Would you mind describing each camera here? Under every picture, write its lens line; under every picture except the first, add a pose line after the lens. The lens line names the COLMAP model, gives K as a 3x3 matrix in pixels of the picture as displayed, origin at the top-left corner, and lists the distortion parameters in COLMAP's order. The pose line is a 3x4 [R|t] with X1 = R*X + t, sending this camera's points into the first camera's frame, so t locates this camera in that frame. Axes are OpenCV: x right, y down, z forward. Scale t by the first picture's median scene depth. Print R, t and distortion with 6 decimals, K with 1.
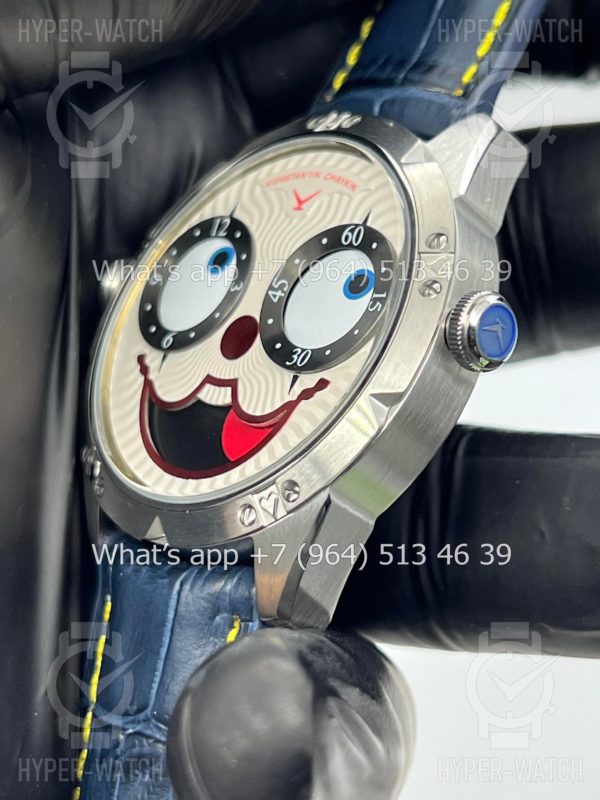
lens RADIAL K [[1883.6, 0, 300.0], [0, 1883.6, 400.0], [0, 0, 1]] dist [0.091128, 0.557981]
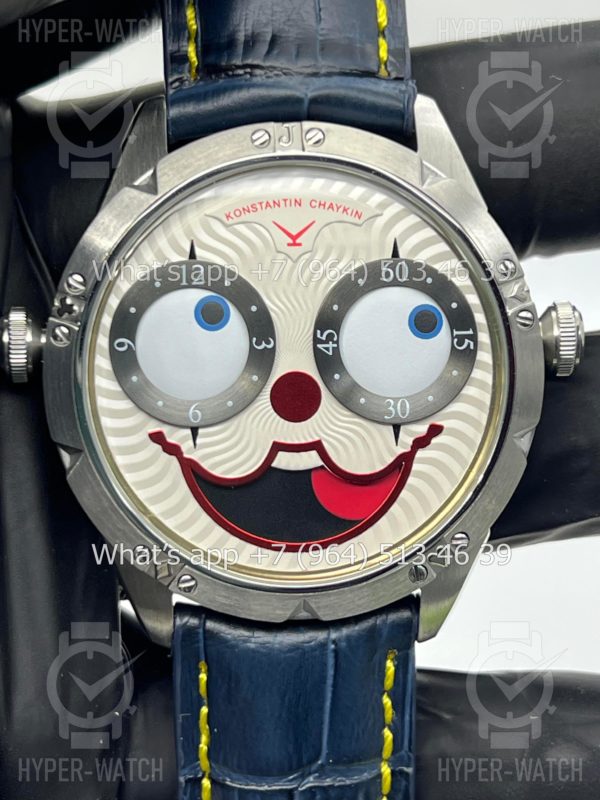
lens RADIAL K [[1883.6, 0, 300.0], [0, 1883.6, 400.0], [0, 0, 1]] dist [0.091128, 0.557981]
pose [[0.639502, -0.428555, 0.638262, -0.662025], [0.099717, 0.869442, 0.483867, -0.509584], [-0.762295, -0.245789, 0.598743, 0.415703]]
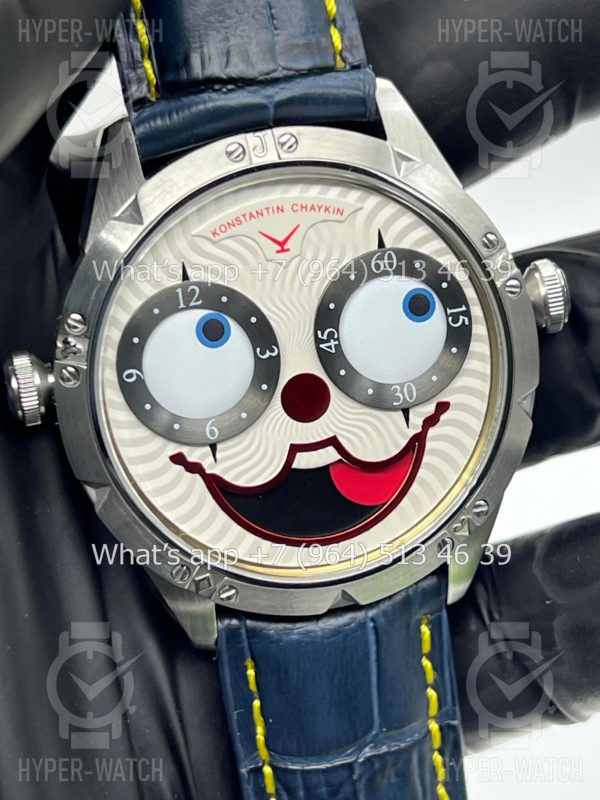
lens RADIAL K [[1883.6, 0, 300.0], [0, 1883.6, 400.0], [0, 0, 1]] dist [0.091128, 0.557981]
pose [[0.504345, -0.581178, 0.638646, -0.678821], [0.179914, 0.794093, 0.580557, -0.618619], [-0.844552, -0.177900, 0.505059, 0.501987]]
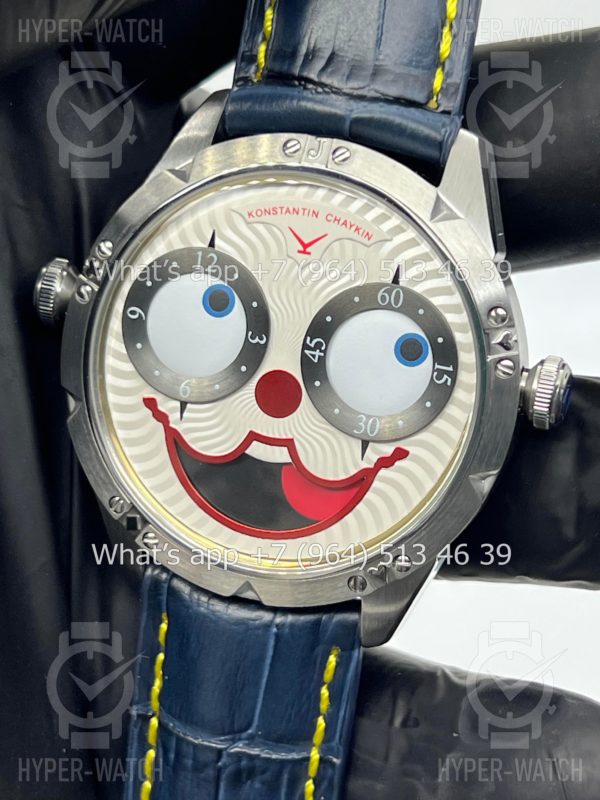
lens RADIAL K [[1883.6, 0, 300.0], [0, 1883.6, 400.0], [0, 0, 1]] dist [0.091128, 0.557981]
pose [[0.869112, -0.293503, 0.398120, -0.439392], [0.058874, 0.860575, 0.505910, -0.558904], [-0.491098, -0.416254, 0.765216, 0.201446]]
